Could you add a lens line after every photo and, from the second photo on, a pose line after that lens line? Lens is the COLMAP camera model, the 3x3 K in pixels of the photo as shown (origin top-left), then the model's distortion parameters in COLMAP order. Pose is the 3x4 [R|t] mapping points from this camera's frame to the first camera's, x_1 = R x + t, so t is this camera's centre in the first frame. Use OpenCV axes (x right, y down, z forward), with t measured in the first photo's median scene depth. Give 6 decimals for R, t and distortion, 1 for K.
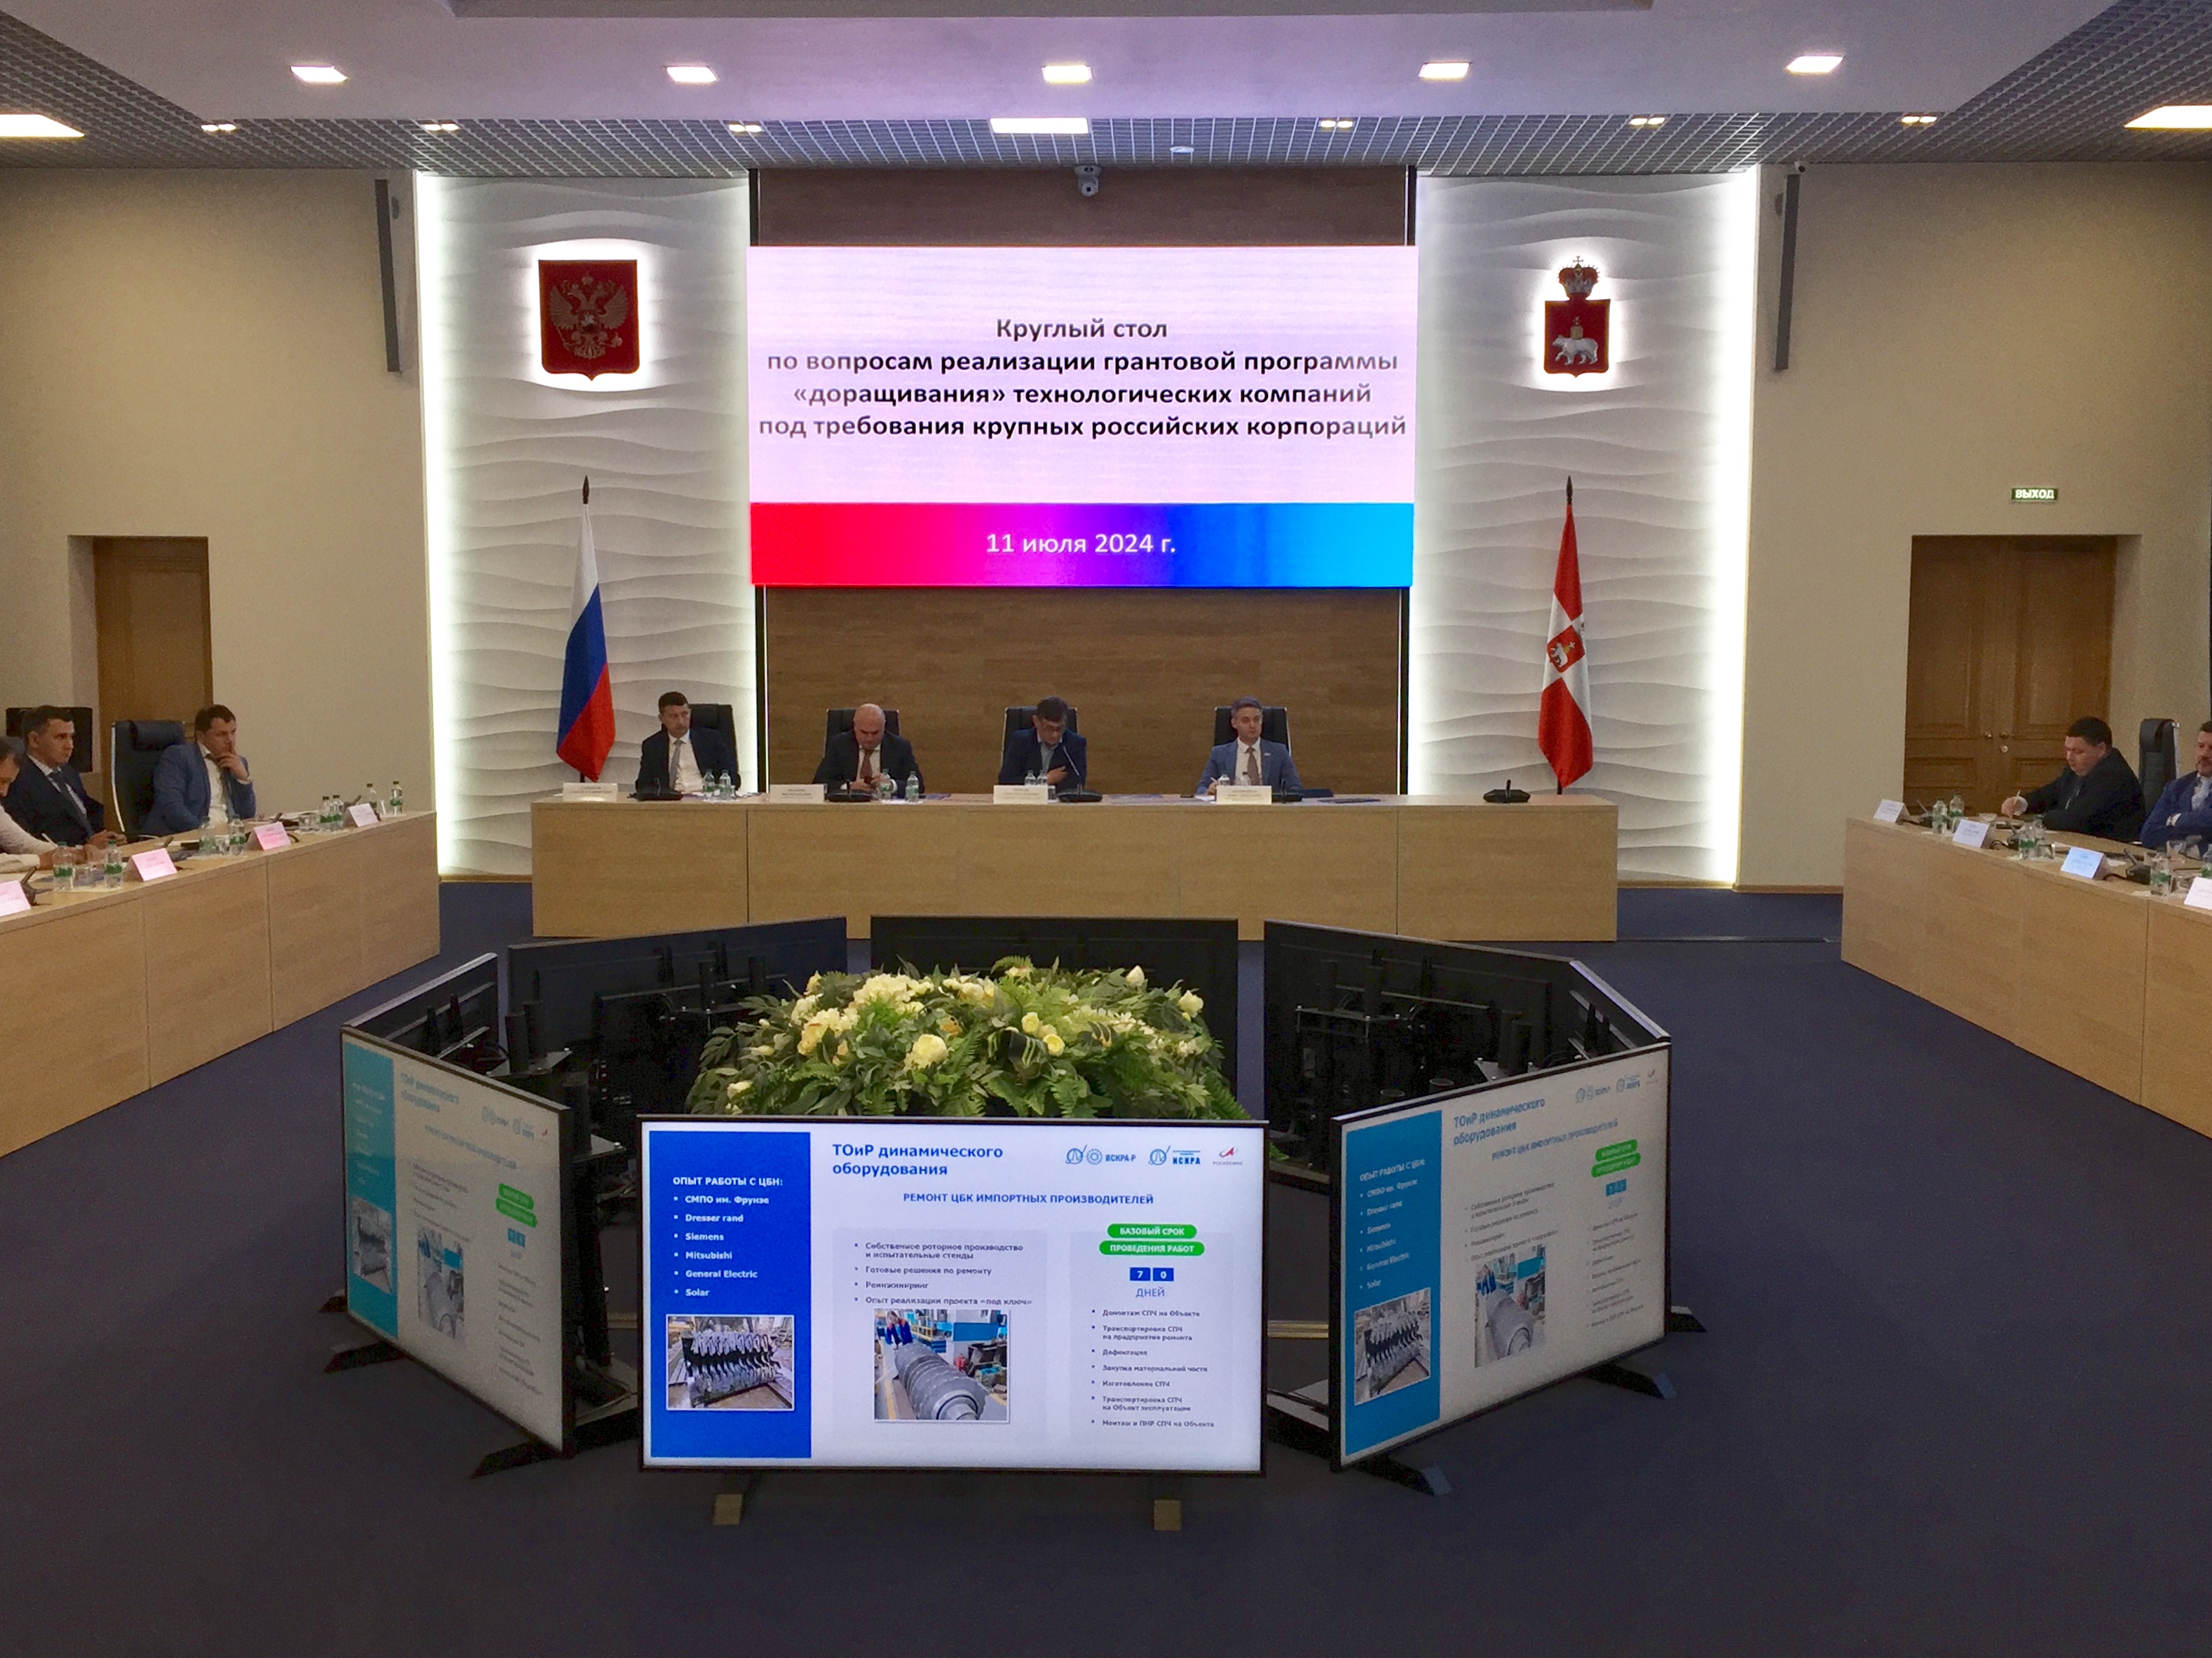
lens RADIAL K [[2188.4, 0, 1097.8], [0, 2188.4, 824.9], [0, 0, 1]] dist [0.000130, 0.000000]
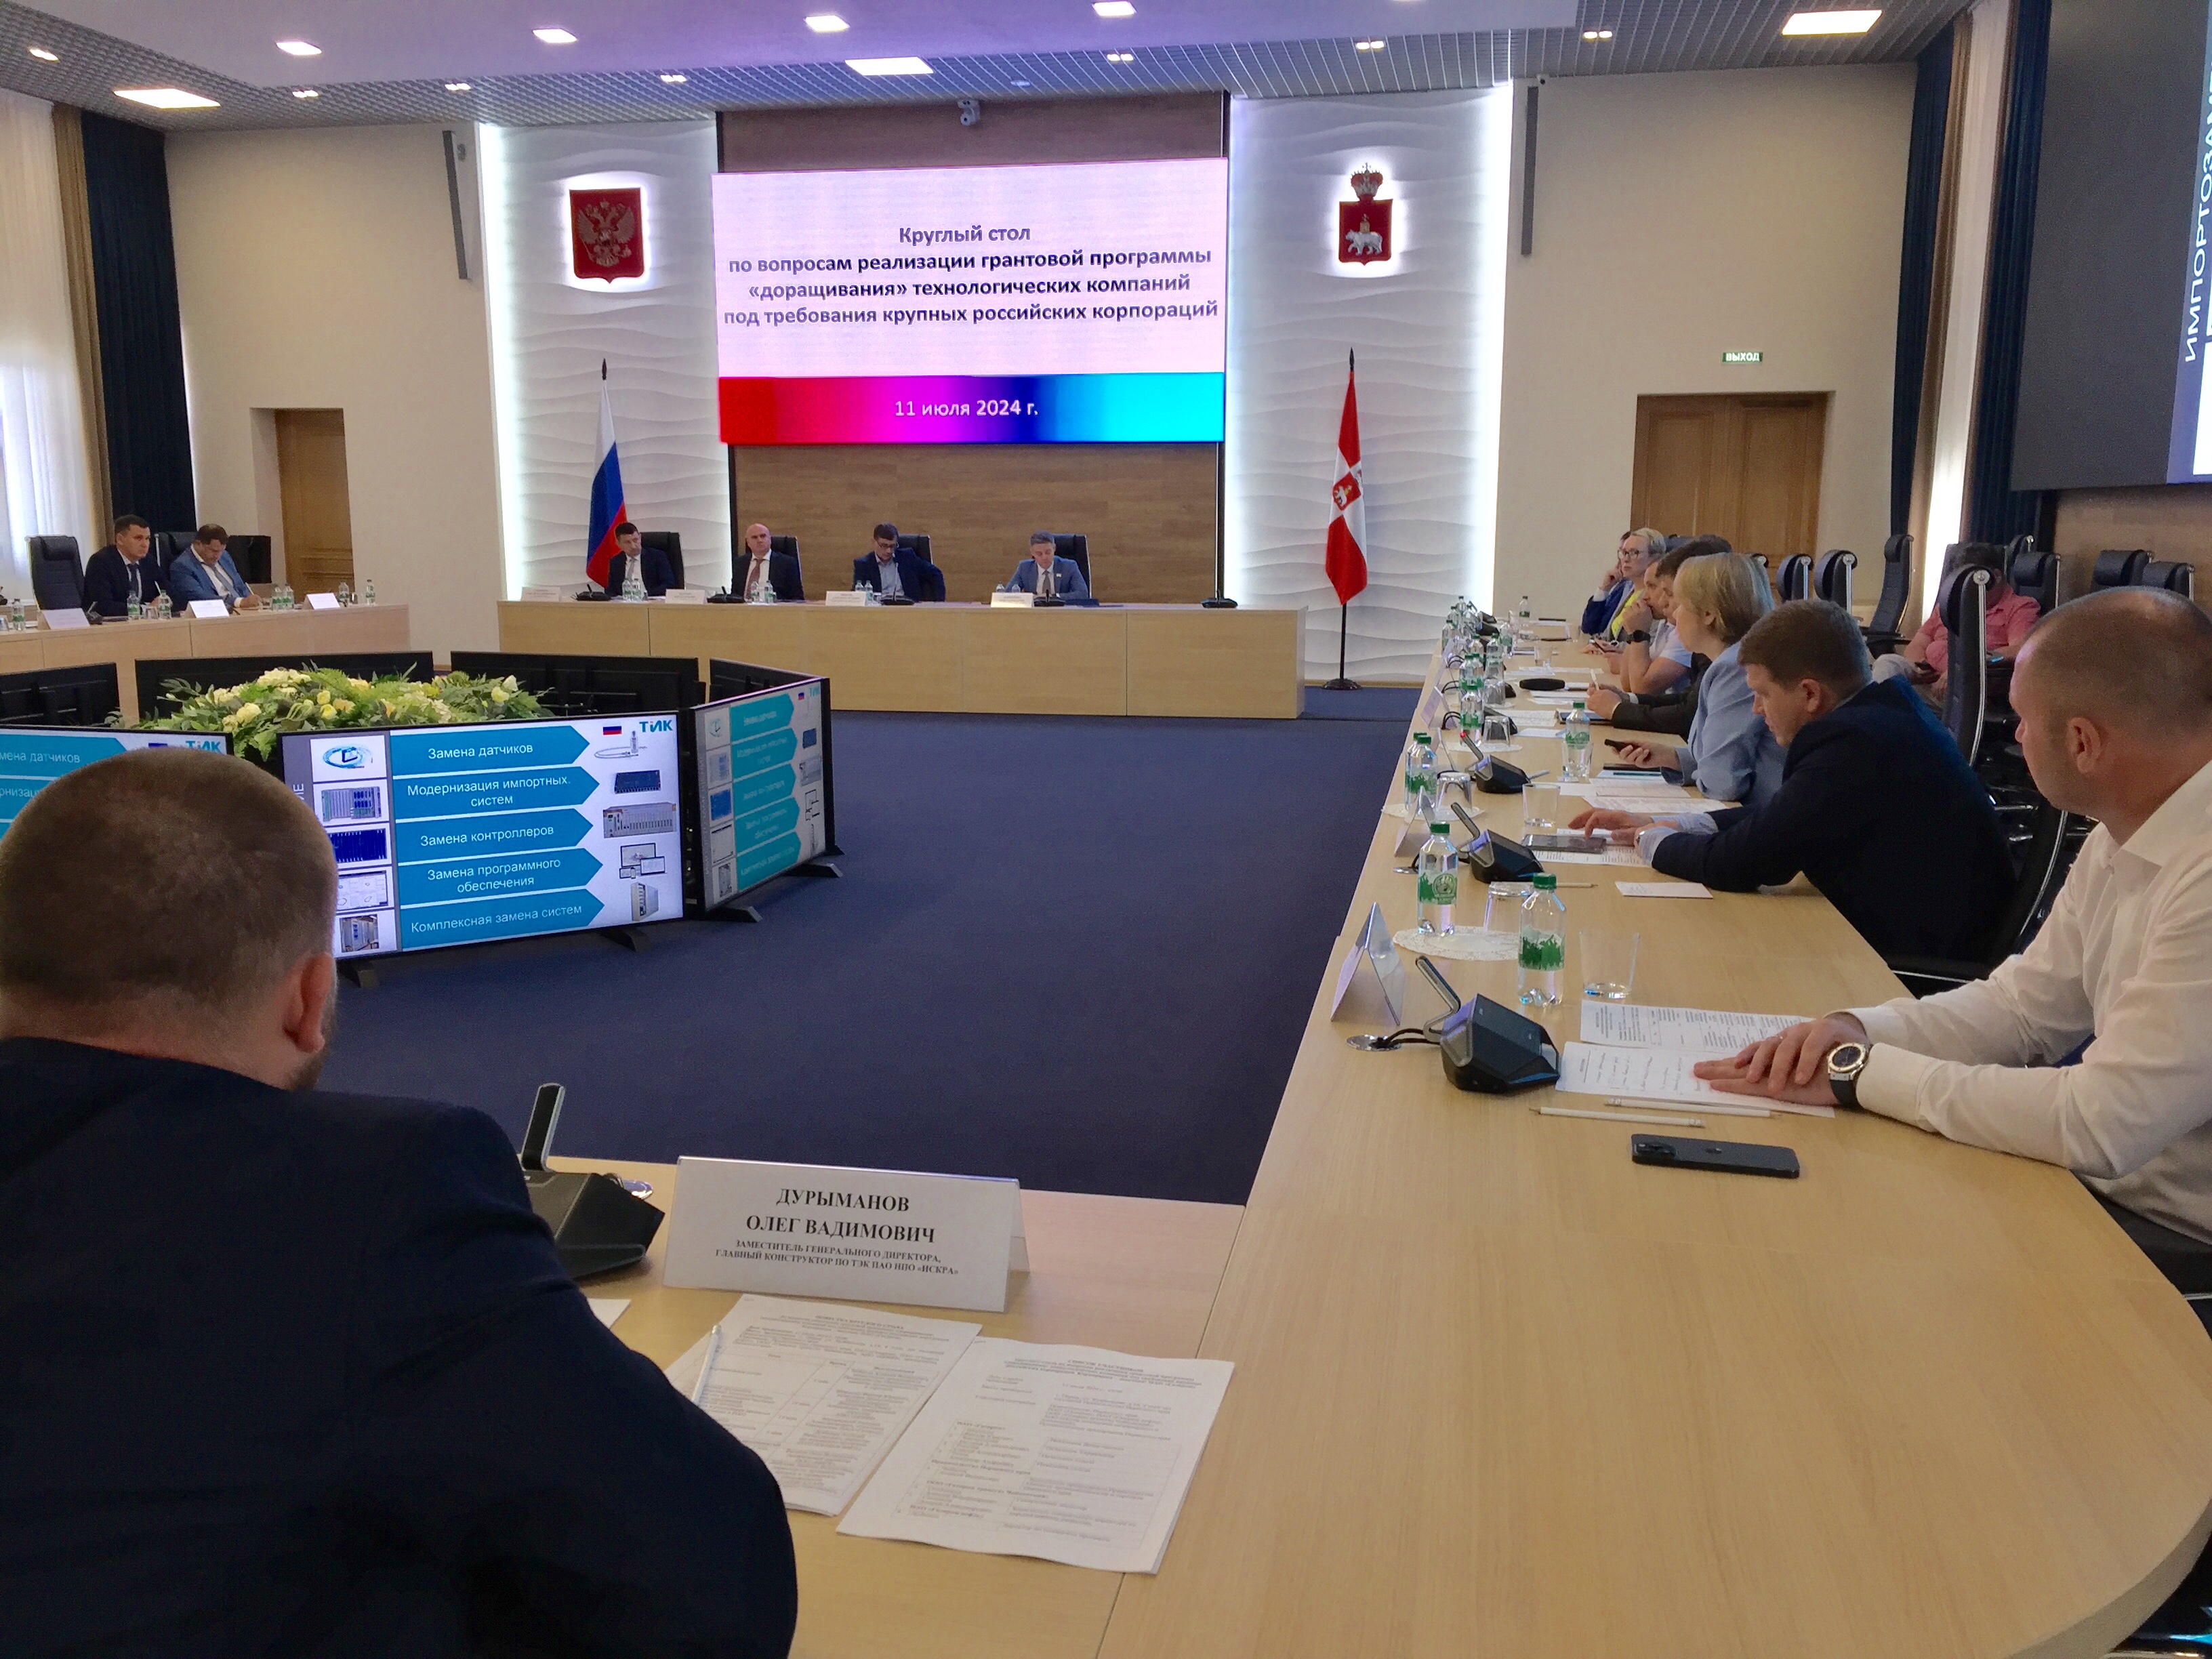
lens RADIAL K [[1841.5, 0, 1109.6], [0, 1841.5, 837.1], [0, 0, 1]] dist [0.006877, 0.021278]
pose [[0.986563, 0.028933, -0.160802, 0.253921], [-0.014184, 0.995647, 0.092122, 0.019775], [0.162767, -0.088603, 0.982678, -0.059510]]
